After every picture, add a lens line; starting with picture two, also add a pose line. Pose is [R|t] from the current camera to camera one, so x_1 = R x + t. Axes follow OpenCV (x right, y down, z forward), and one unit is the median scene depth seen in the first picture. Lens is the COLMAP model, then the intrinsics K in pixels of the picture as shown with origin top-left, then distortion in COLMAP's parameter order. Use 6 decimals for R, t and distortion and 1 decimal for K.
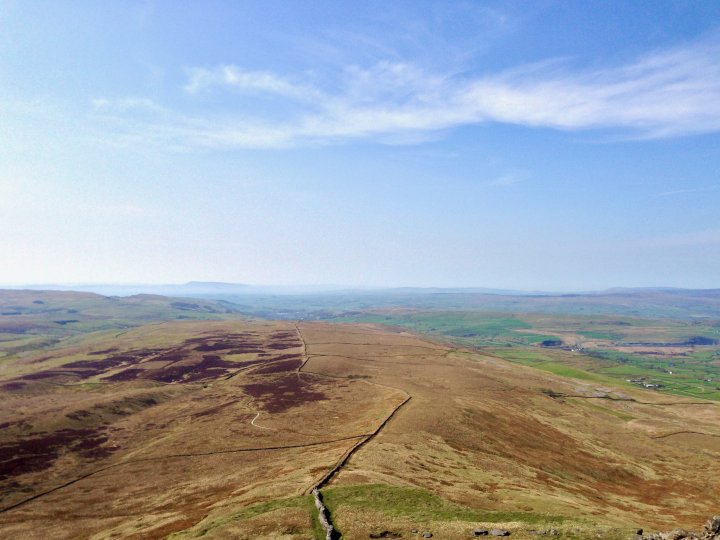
lens RADIAL K [[697.5, 0, 360.0], [0, 697.5, 270.0], [0, 0, 1]] dist [0.134909, -0.263238]
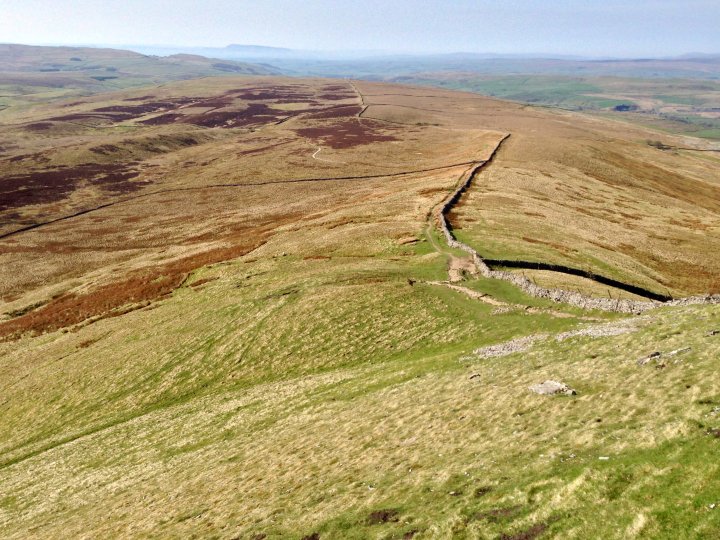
lens RADIAL K [[697.5, 0, 360.0], [0, 697.5, 270.0], [0, 0, 1]] dist [0.134909, -0.263238]
pose [[0.997832, 0.027315, -0.059872, -0.048238], [-0.007186, 0.949574, 0.313460, 0.087167], [0.065415, -0.312350, 0.947712, 0.210000]]
